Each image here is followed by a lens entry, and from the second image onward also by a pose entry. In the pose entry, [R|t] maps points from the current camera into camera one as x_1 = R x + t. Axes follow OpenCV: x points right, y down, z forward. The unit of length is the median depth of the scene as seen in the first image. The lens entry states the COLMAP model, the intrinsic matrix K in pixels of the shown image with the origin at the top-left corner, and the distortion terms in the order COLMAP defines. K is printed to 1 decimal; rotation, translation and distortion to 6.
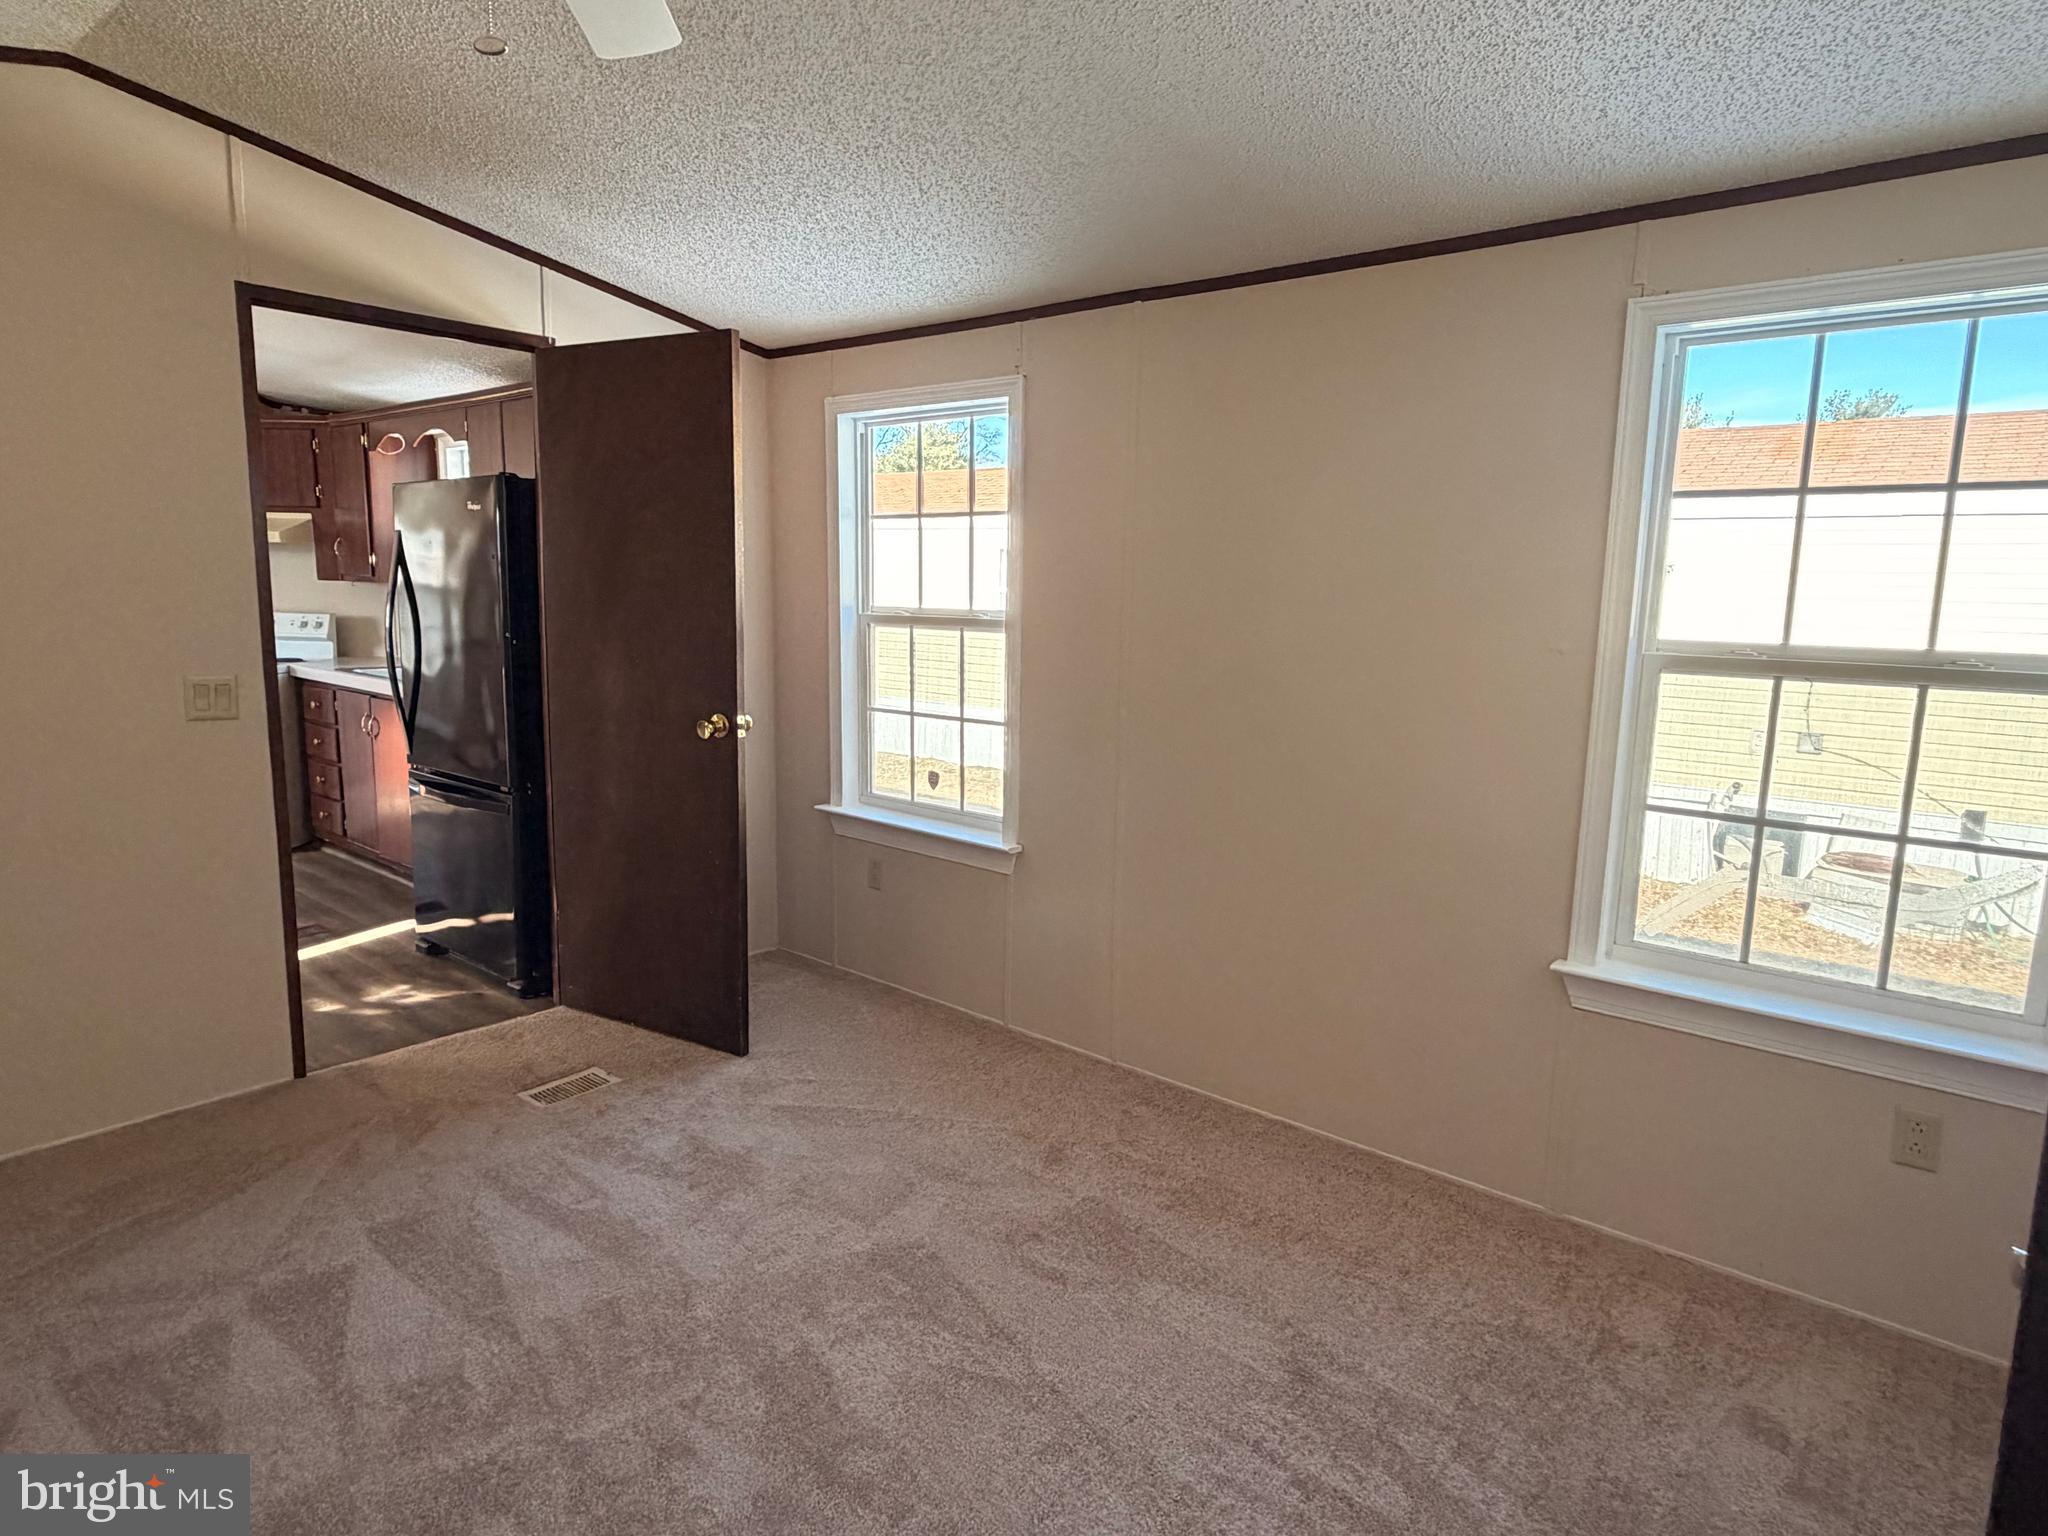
lens RADIAL K [[1182.5, 0, 1014.4], [0, 1182.5, 809.4], [0, 0, 1]] dist [-0.013711, 0.008122]
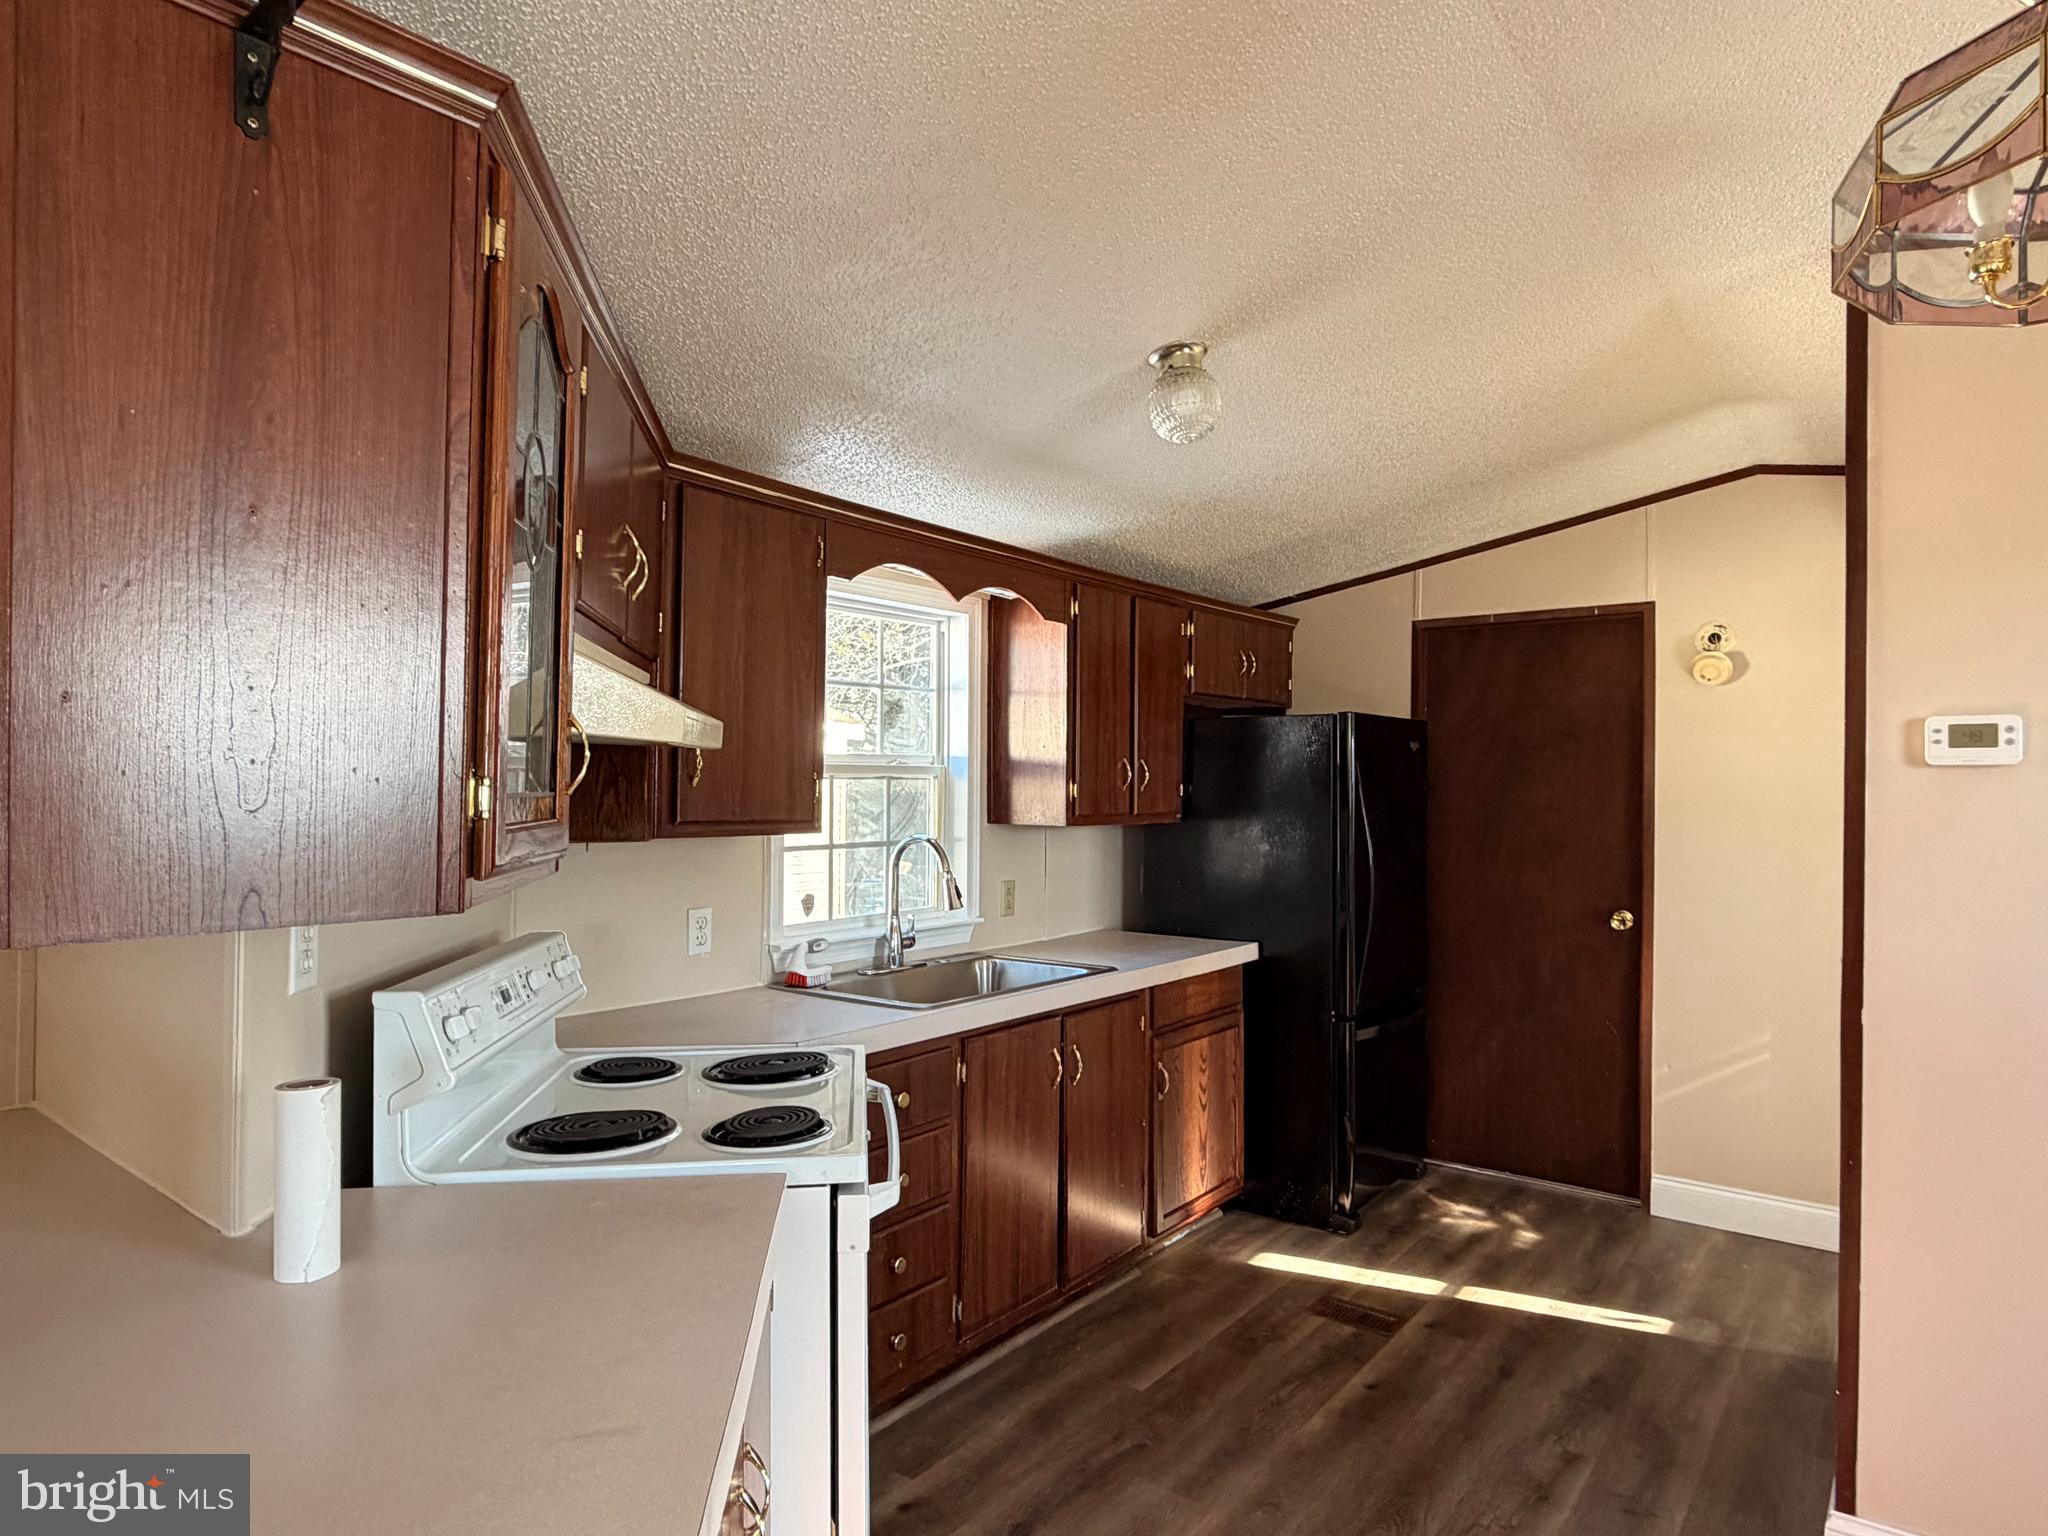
lens RADIAL K [[1182.5, 0, 1031.9], [0, 1182.5, 778.5], [0, 0, 1]] dist [-0.013711, 0.008122]
pose [[-0.052878, -0.014986, 0.998489, -1.313521], [0.182030, 0.982990, 0.024393, -0.264668], [-0.981870, 0.183044, -0.049250, 1.177523]]
